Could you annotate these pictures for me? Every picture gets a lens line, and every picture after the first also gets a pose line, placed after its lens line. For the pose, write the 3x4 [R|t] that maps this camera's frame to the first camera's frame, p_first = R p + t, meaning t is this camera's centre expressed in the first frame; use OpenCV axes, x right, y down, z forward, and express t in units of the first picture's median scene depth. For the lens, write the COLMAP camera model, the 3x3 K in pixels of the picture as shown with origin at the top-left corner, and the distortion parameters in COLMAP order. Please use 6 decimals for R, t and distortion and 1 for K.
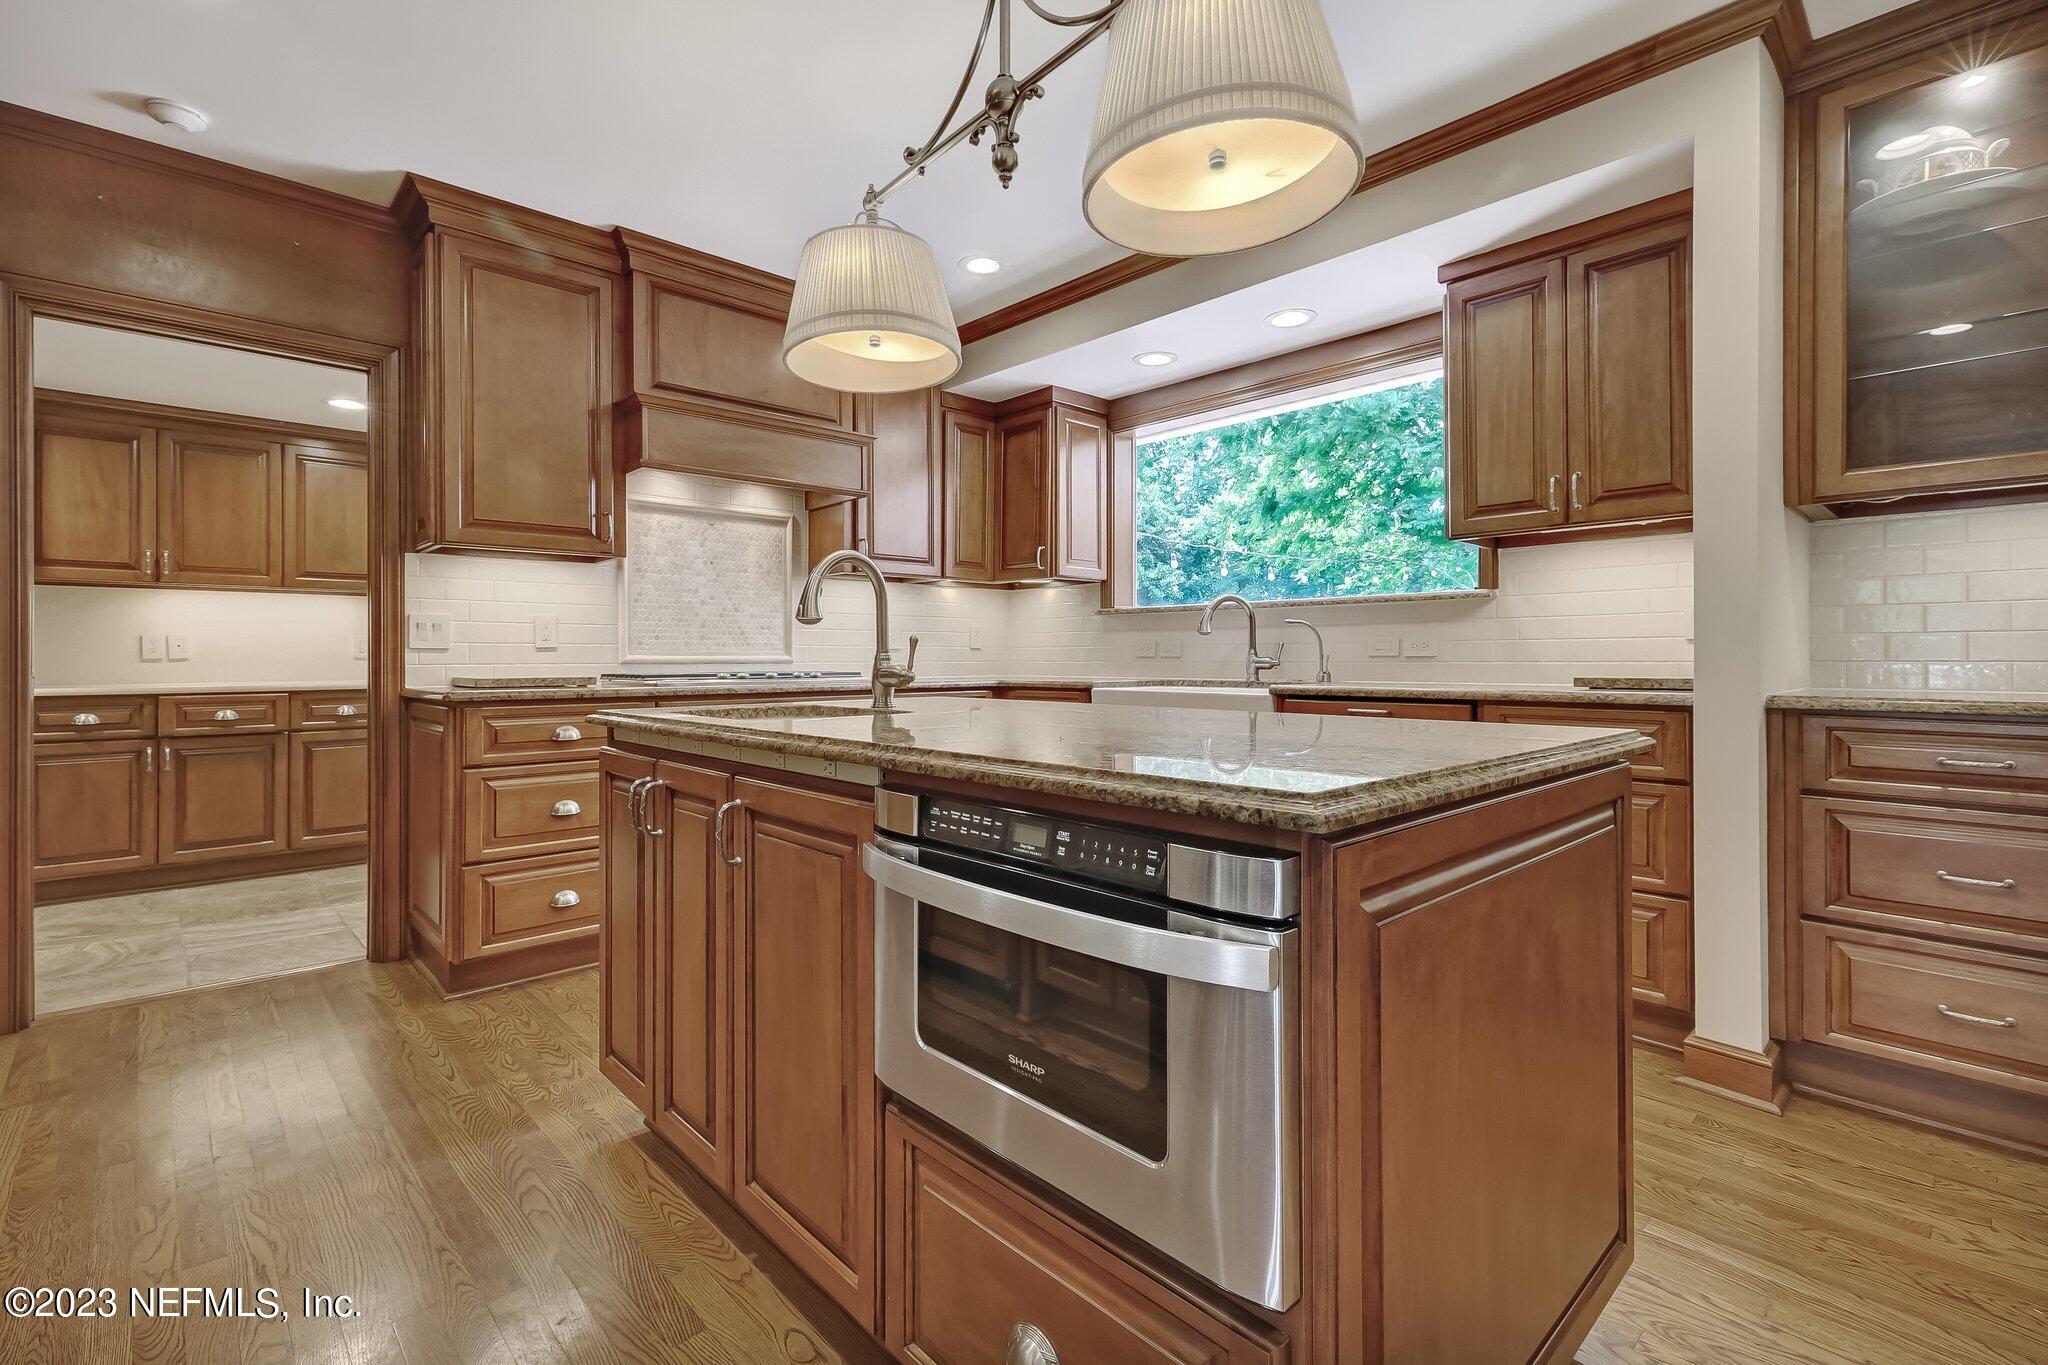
lens RADIAL K [[922.4, 0, 1023.4], [0, 922.4, 660.5], [0, 0, 1]] dist [0.001124, -0.000412]
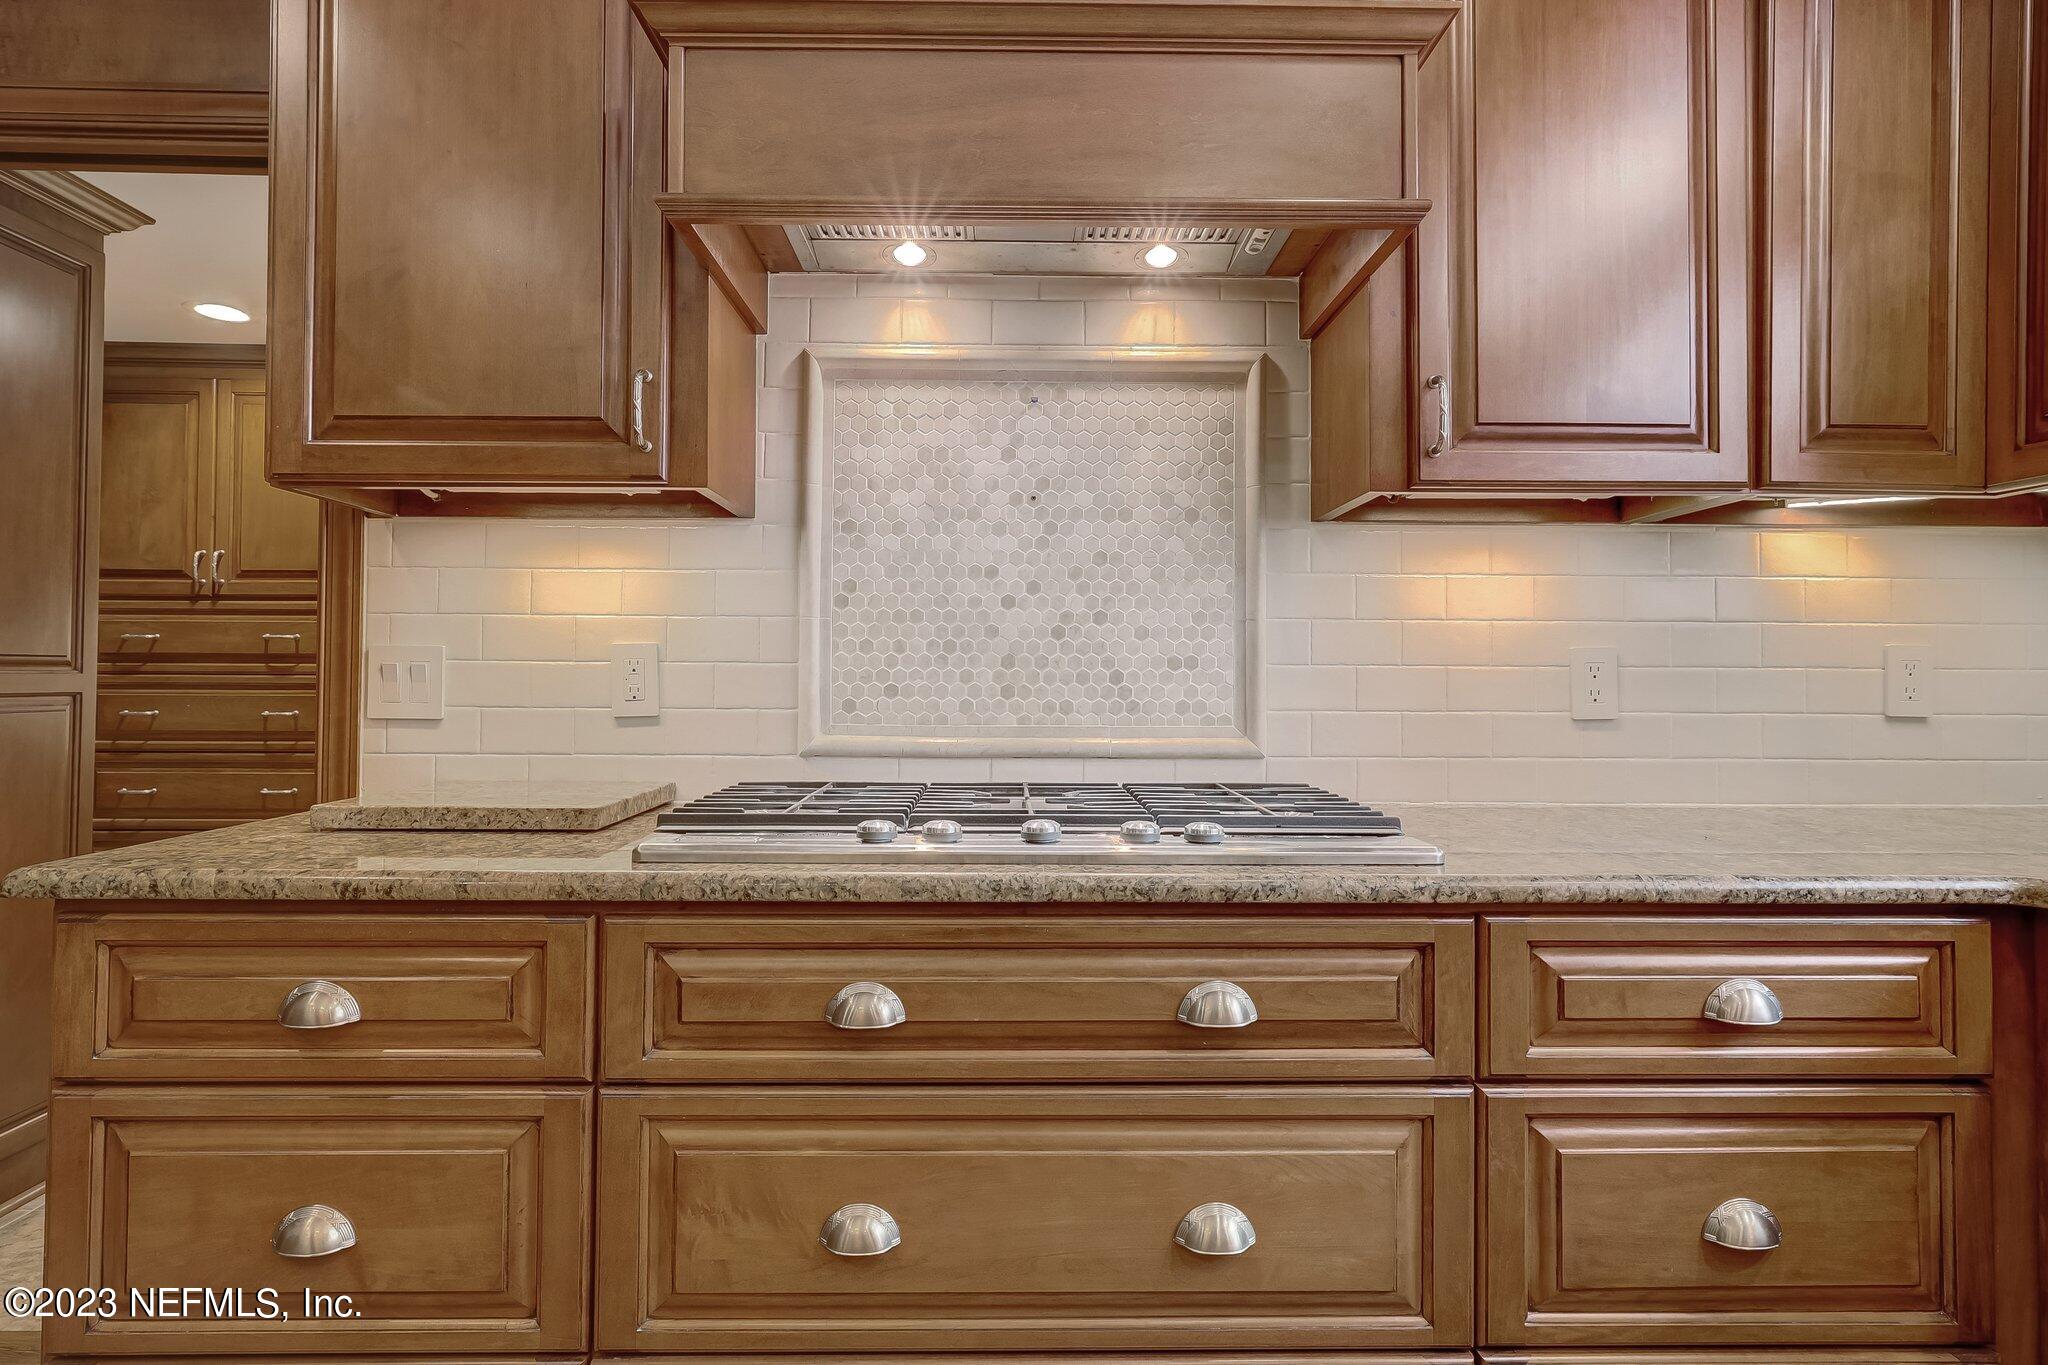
lens RADIAL K [[1087.1, 0, 1022.6], [0, 1087.1, 670.5], [0, 0, 1]] dist [-0.001632, -0.000123]
pose [[0.744982, 0.002669, -0.667079, -0.033519], [-0.008338, 0.999951, -0.005311, -0.029993], [0.667032, 0.009518, 0.744968, 0.639289]]
